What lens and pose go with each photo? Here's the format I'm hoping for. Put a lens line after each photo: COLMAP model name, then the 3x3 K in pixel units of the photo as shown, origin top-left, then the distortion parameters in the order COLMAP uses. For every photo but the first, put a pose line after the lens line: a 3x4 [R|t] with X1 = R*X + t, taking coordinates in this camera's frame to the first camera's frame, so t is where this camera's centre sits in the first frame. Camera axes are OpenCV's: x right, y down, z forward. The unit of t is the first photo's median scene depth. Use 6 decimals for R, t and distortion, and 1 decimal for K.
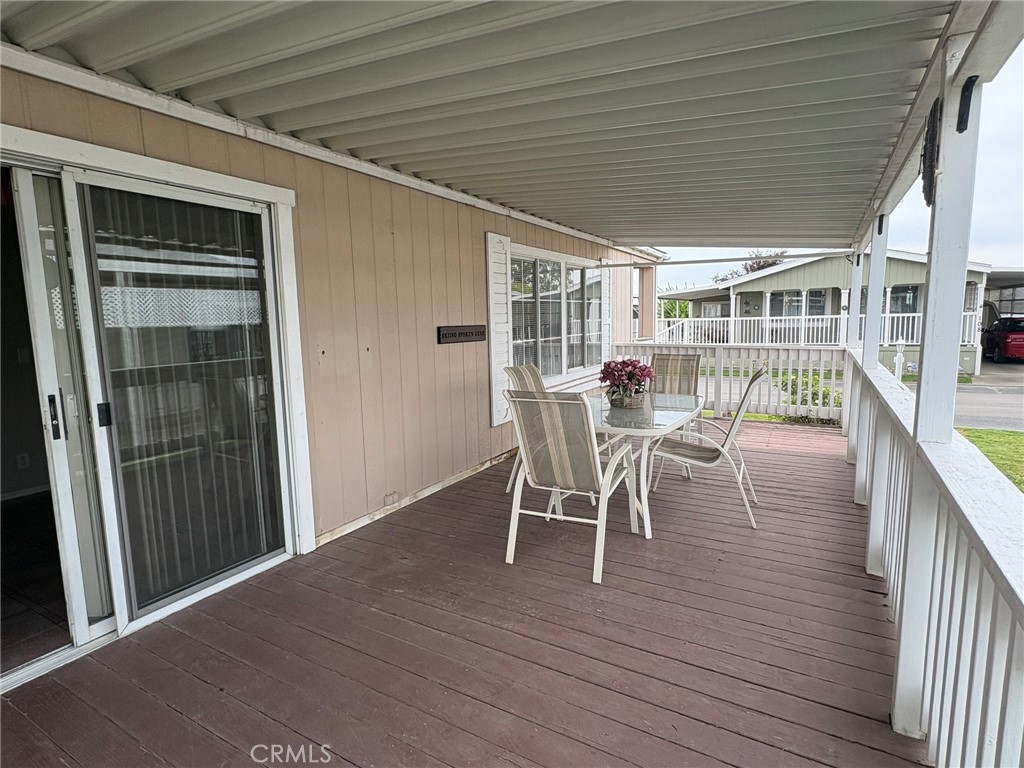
lens RADIAL K [[537.0, 0, 512.0], [0, 537.0, 384.0], [0, 0, 1]] dist [0.002926, 0.000712]
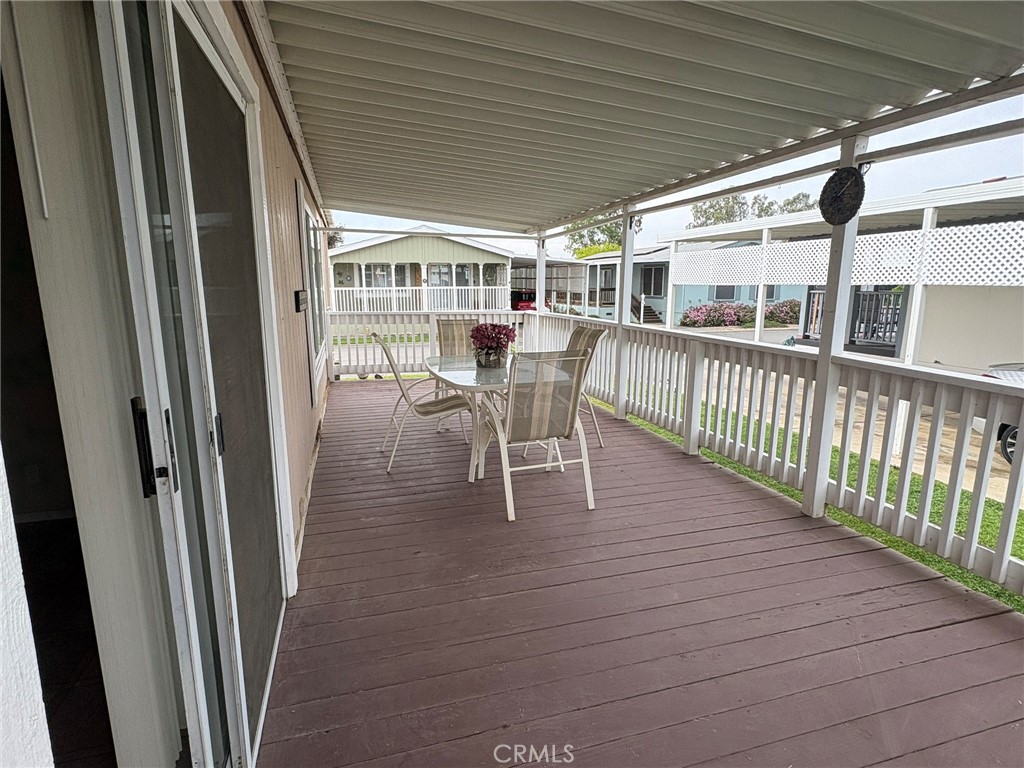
lens RADIAL K [[537.0, 0, 512.0], [0, 537.0, 384.0], [0, 0, 1]] dist [0.002926, 0.000712]
pose [[0.688117, -0.113281, 0.716702, -0.119045], [0.075037, 0.993552, 0.084996, -0.002764], [-0.721709, -0.004708, 0.692180, 0.046995]]
